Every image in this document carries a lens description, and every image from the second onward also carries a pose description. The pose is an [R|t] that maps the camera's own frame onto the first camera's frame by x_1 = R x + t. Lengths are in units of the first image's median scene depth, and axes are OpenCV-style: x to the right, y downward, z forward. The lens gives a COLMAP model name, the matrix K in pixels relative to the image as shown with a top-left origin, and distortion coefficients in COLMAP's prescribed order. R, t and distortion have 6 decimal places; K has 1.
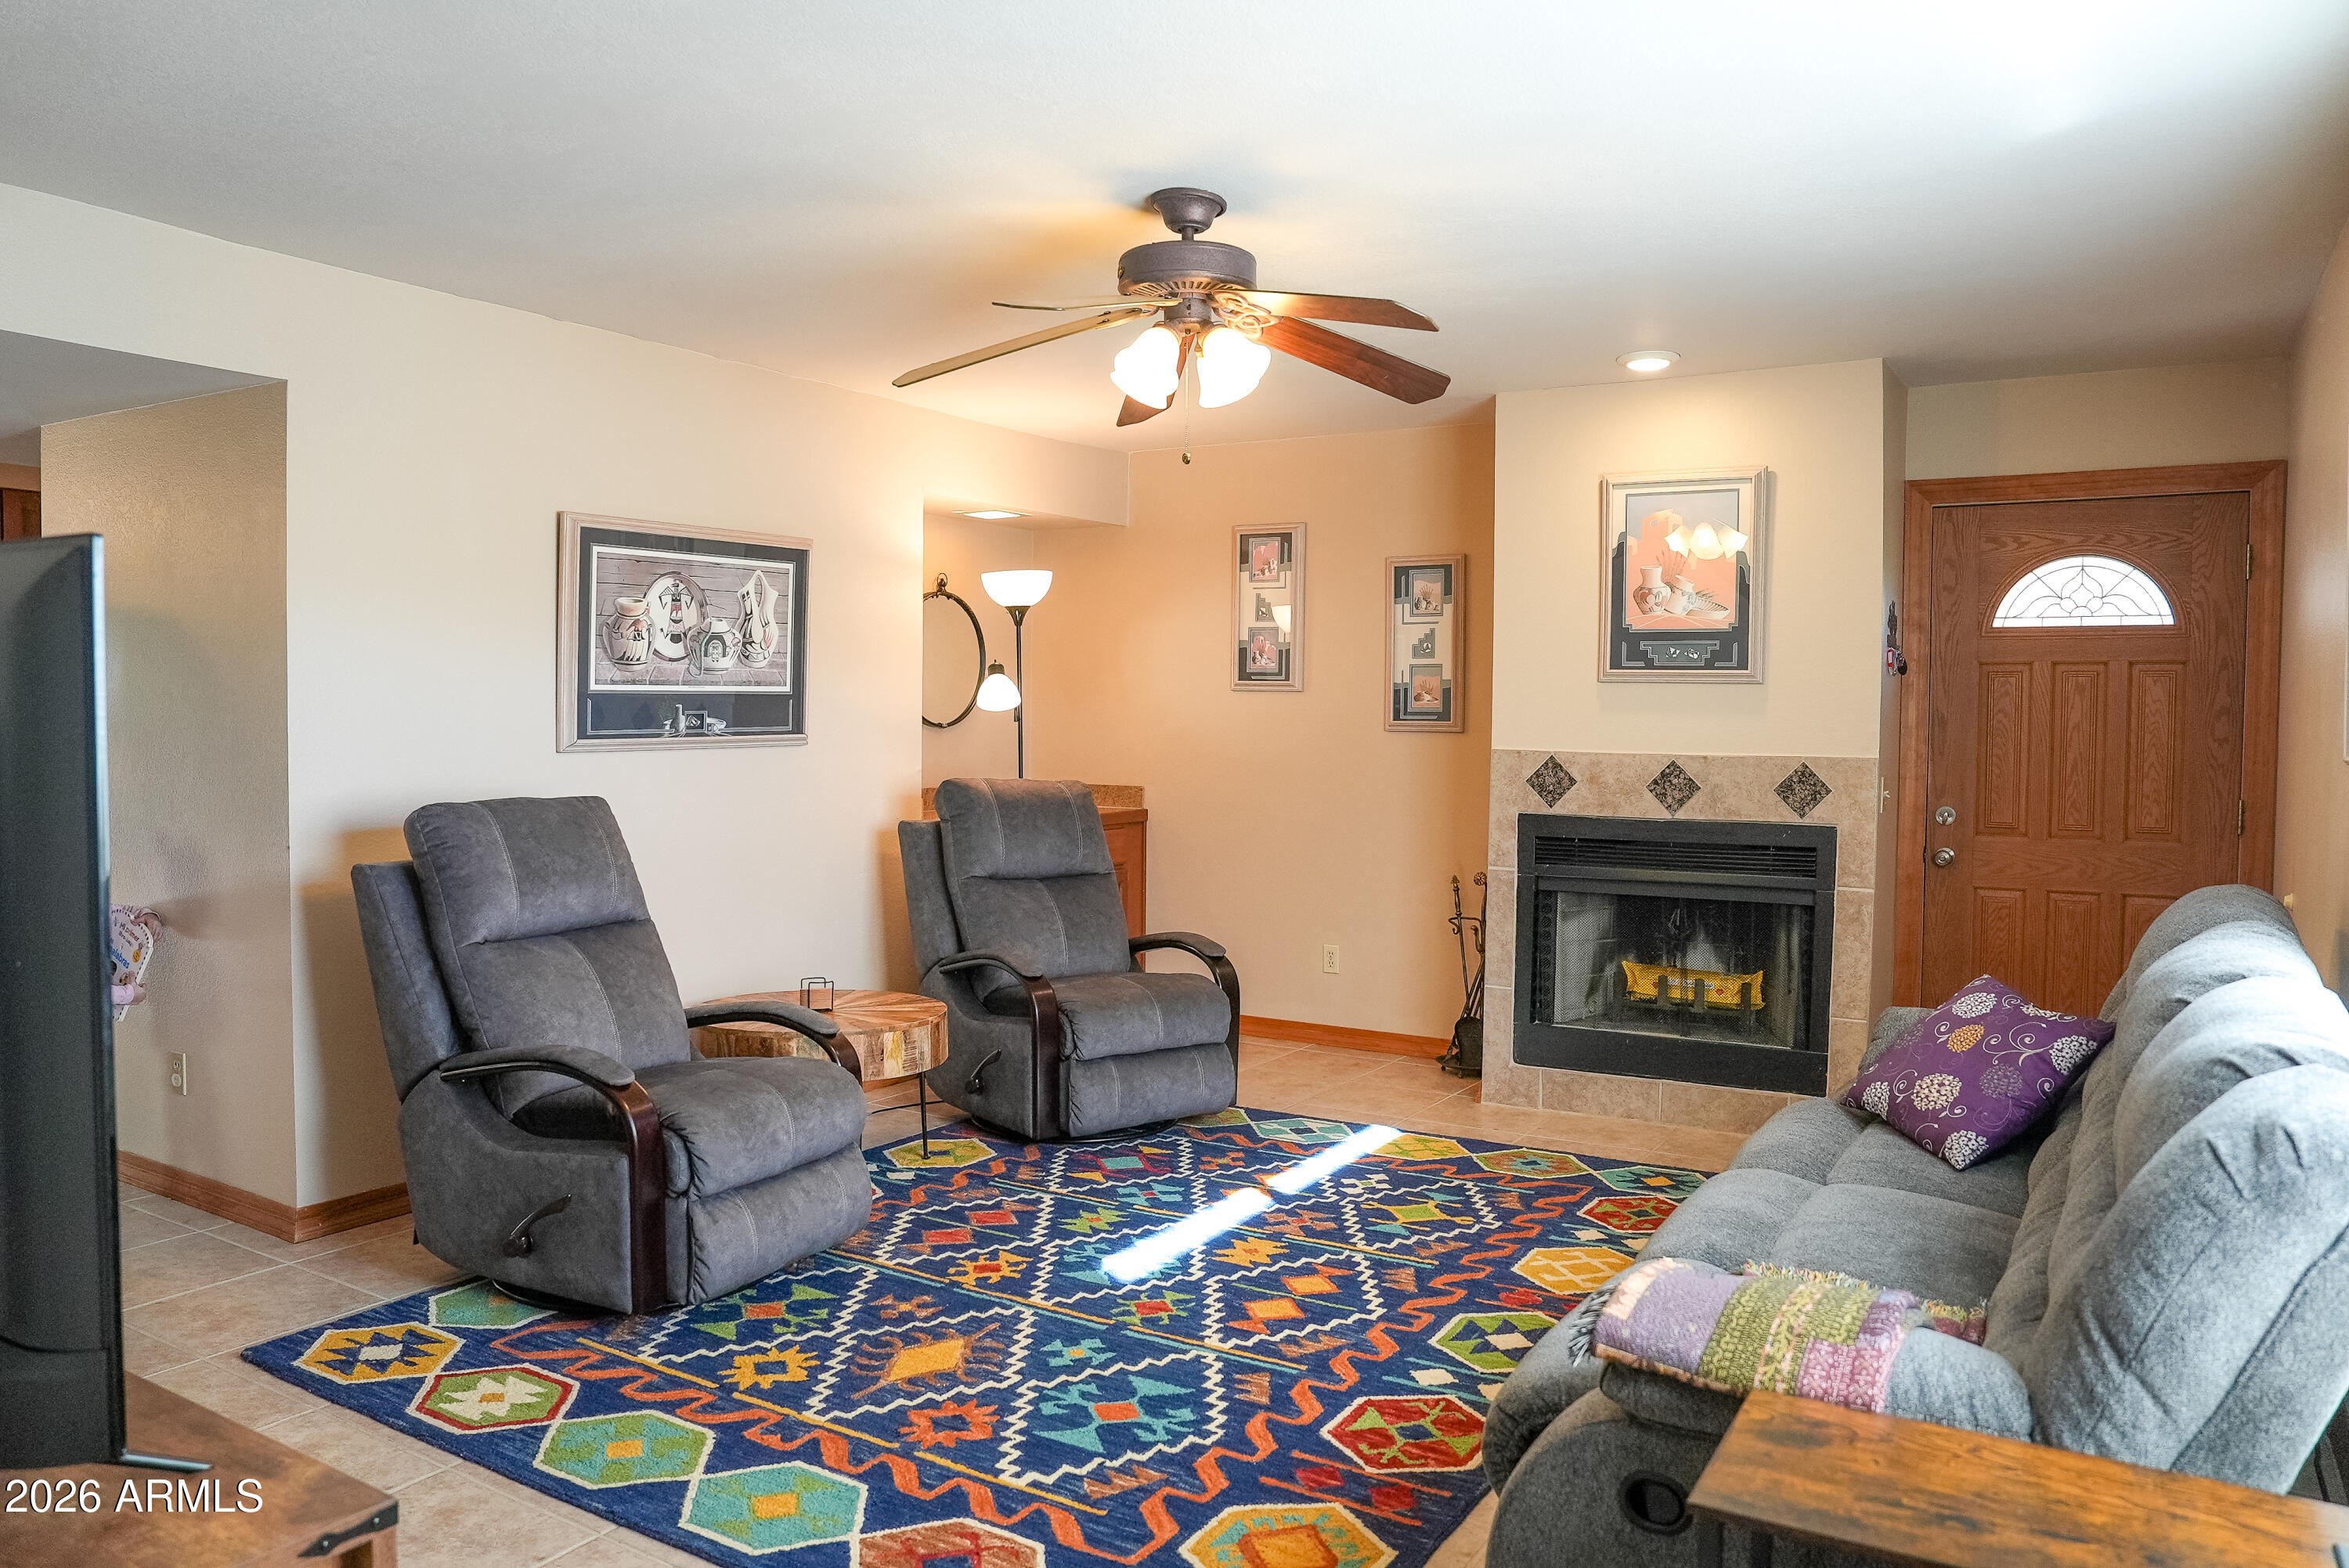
lens RADIAL K [[1621.5, 0, 1178.5], [0, 1621.5, 781.5], [0, 0, 1]] dist [-0.124466, 0.082447]
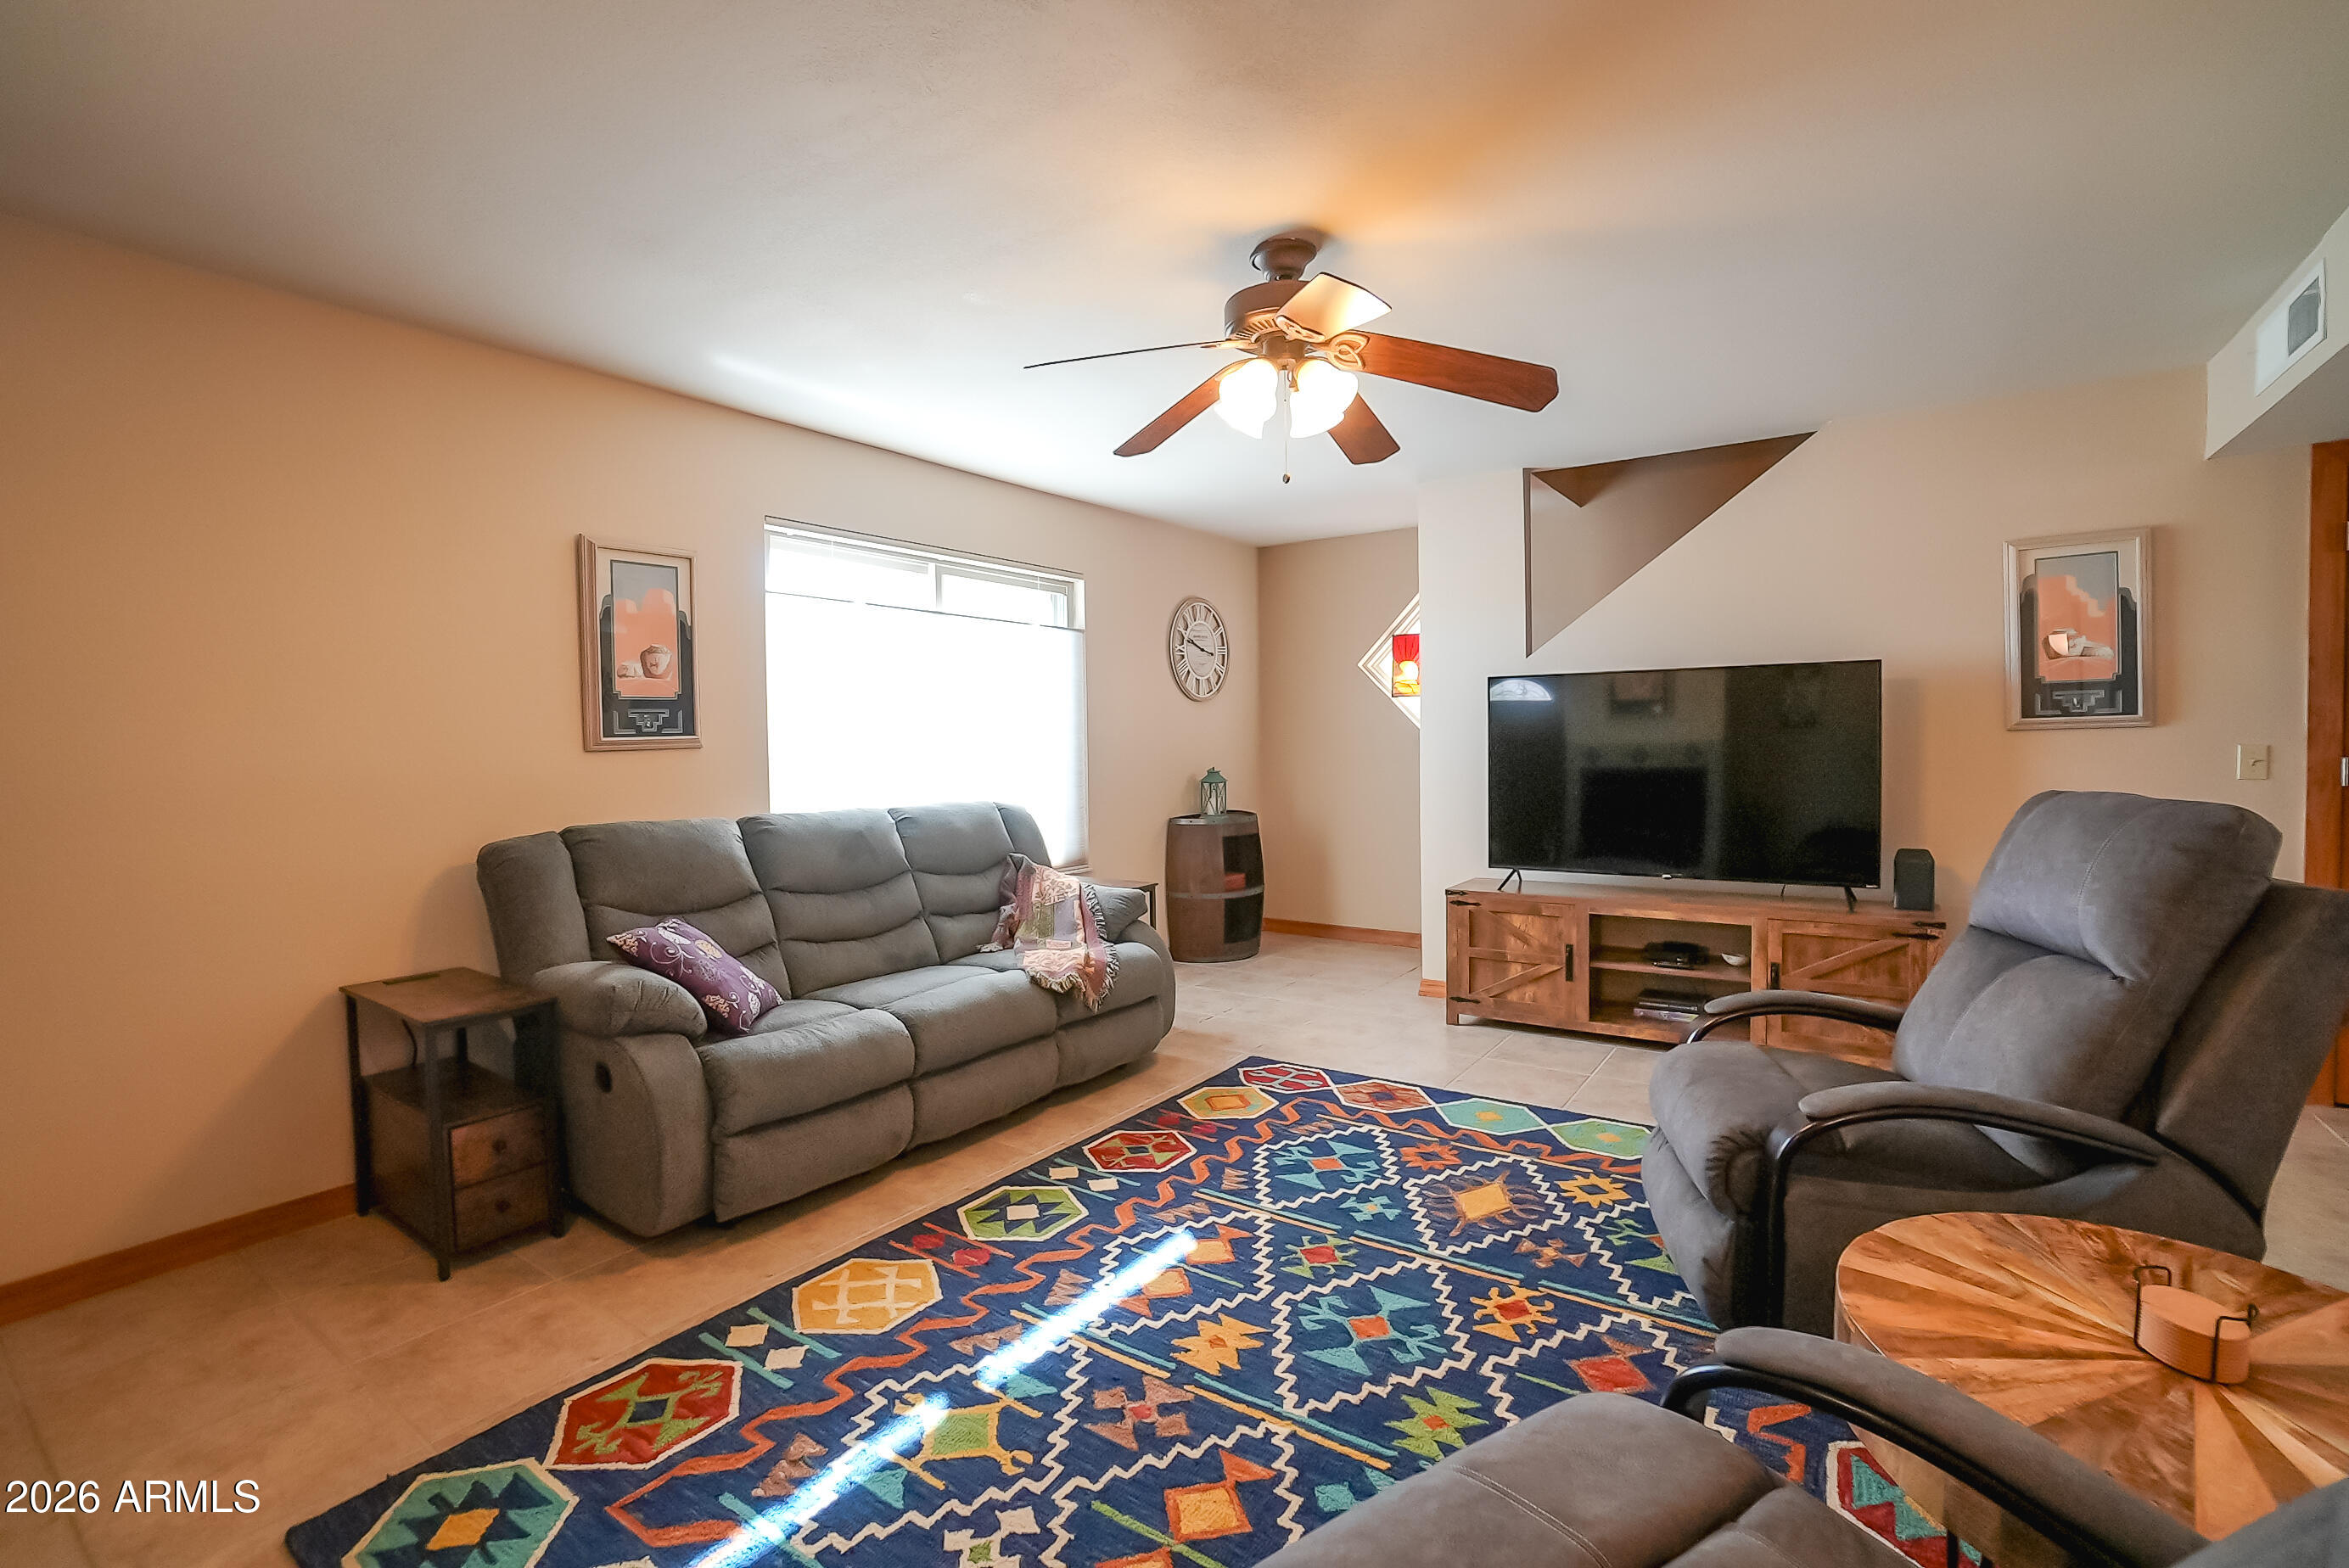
lens RADIAL K [[1044.8, 0, 1160.5], [0, 1044.8, 774.9], [0, 0, 1]] dist [-0.072021, 0.024998]
pose [[-0.997298, 0.003599, 0.073378, 0.039007], [0.009741, 0.996459, 0.083512, -0.051155], [-0.072818, 0.084001, -0.993801, 1.689765]]
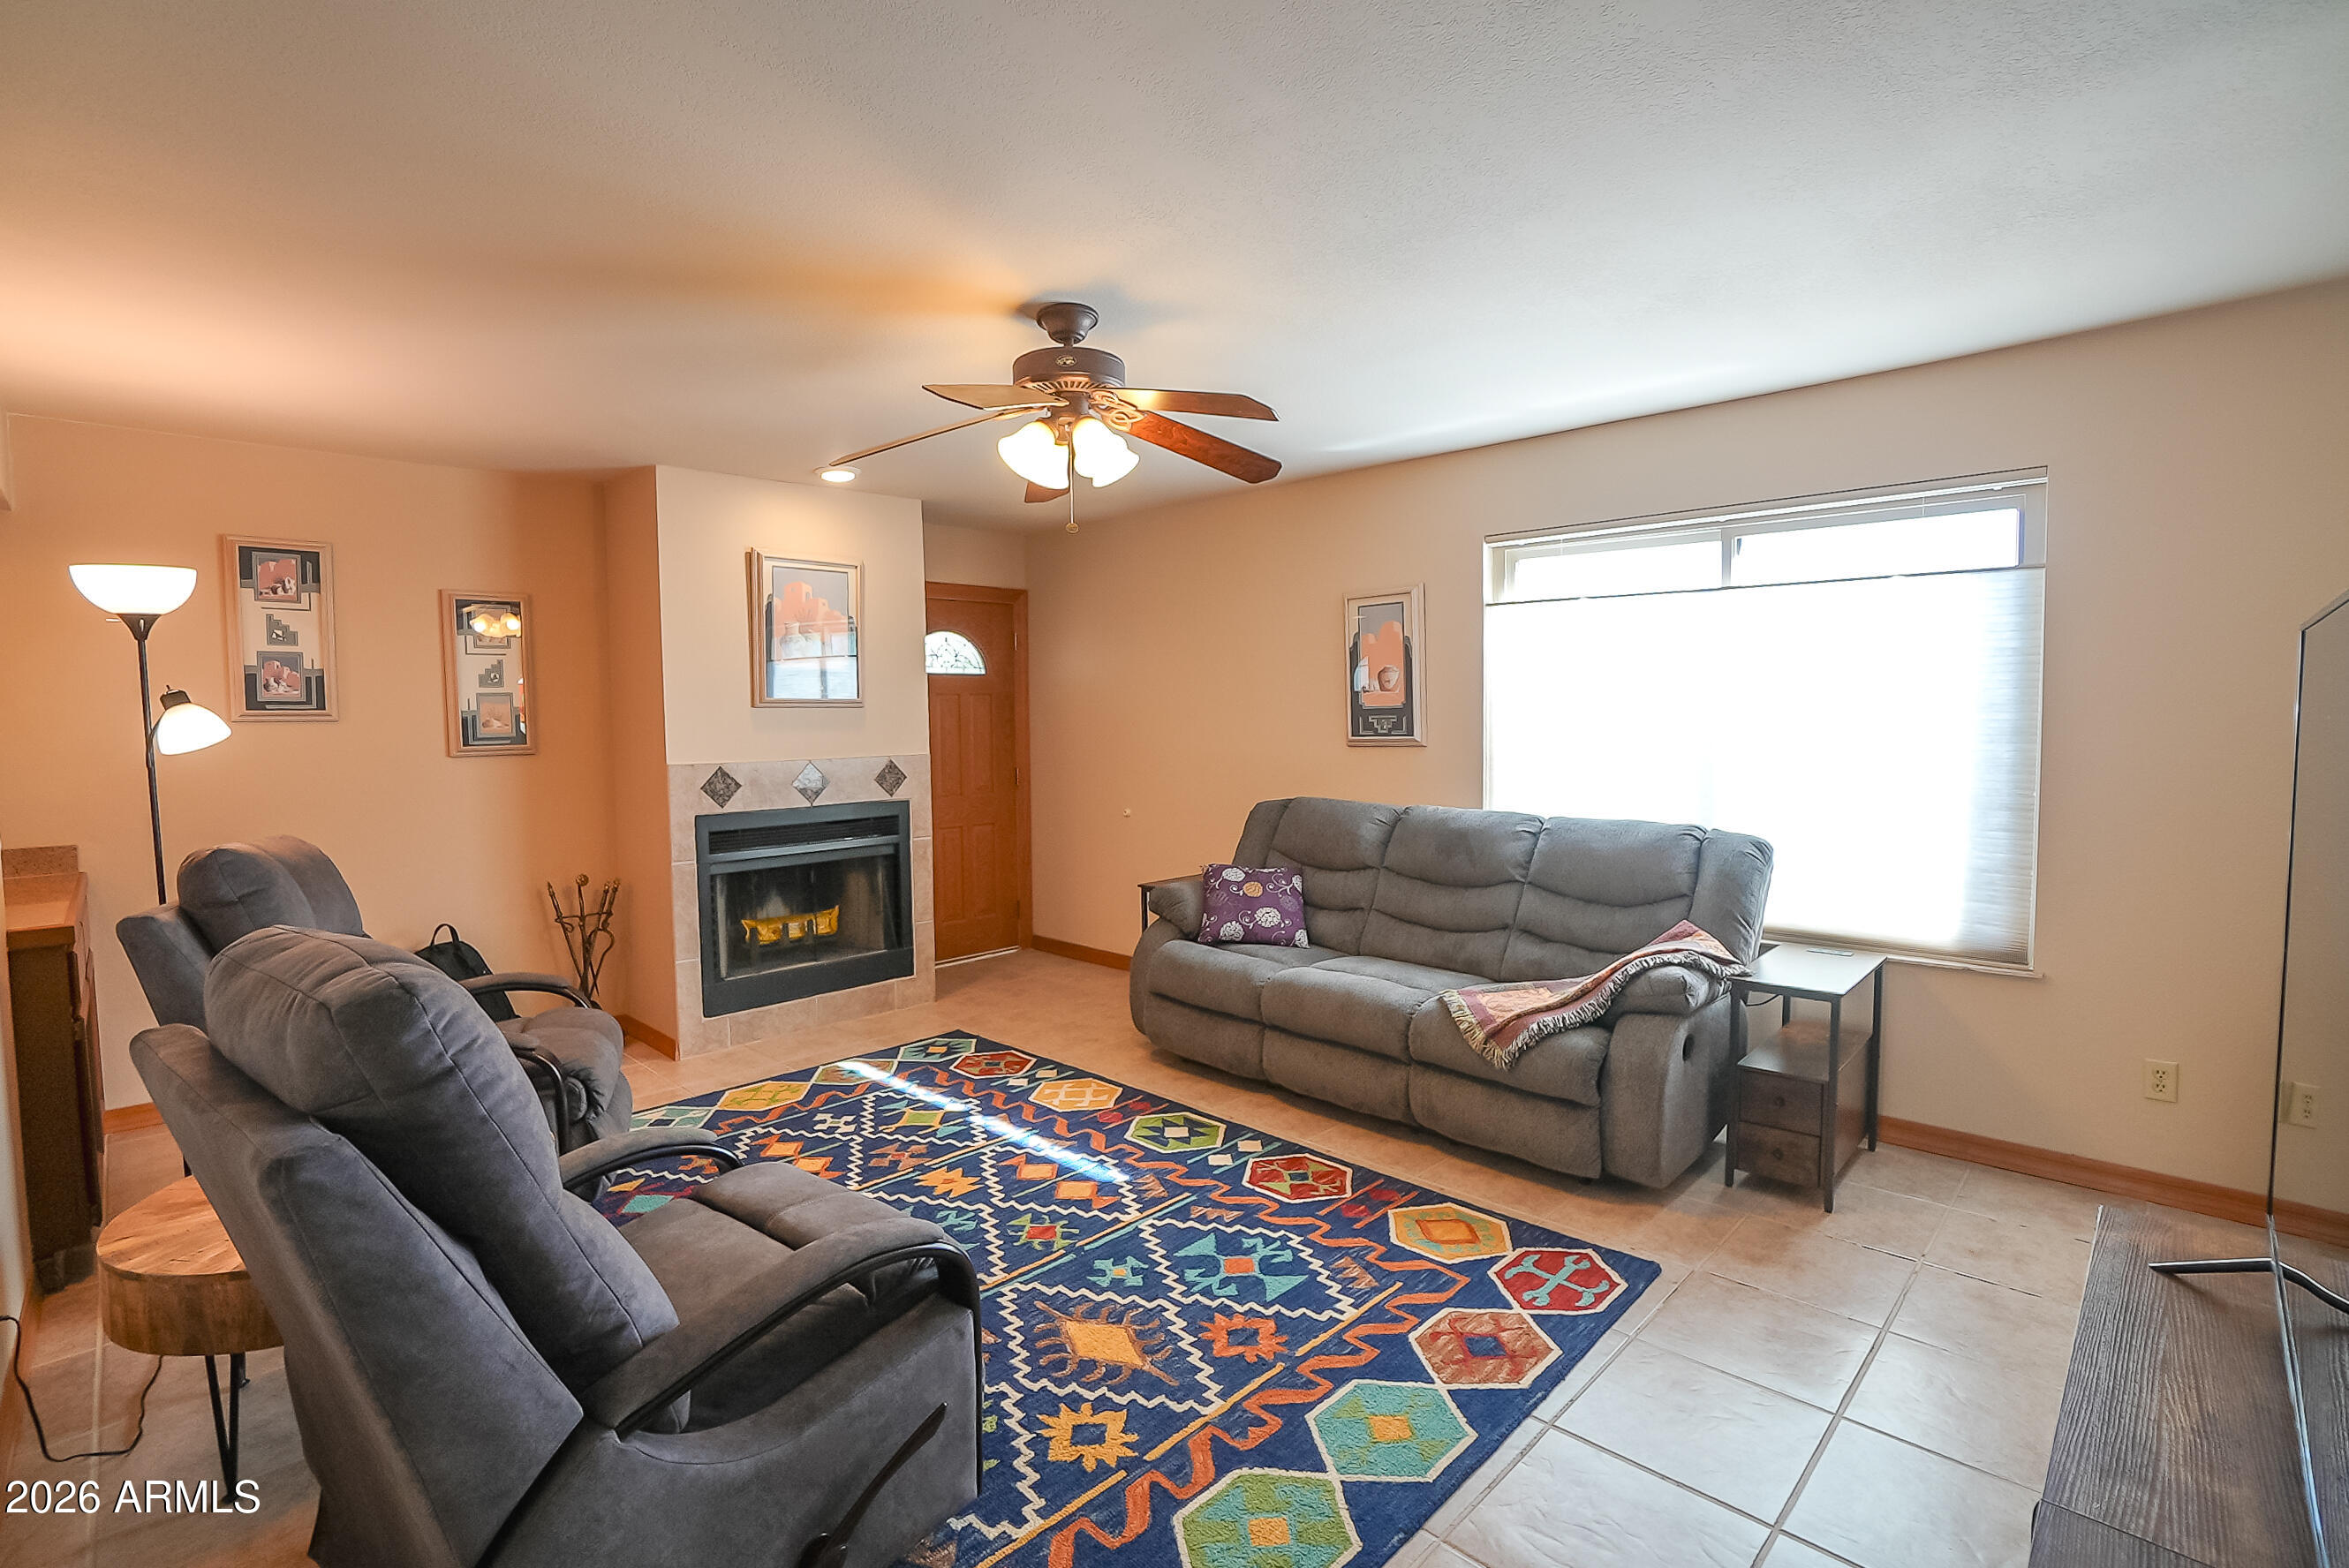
lens RADIAL K [[1081.7, 0, 1156.0], [0, 1081.7, 773.3], [0, 0, 1]] dist [-0.057265, 0.000010]
pose [[0.240497, -0.063502, 0.968570, -0.759991], [0.060223, 0.996911, 0.050407, -0.049761], [-0.968780, 0.046207, 0.243578, 0.716990]]
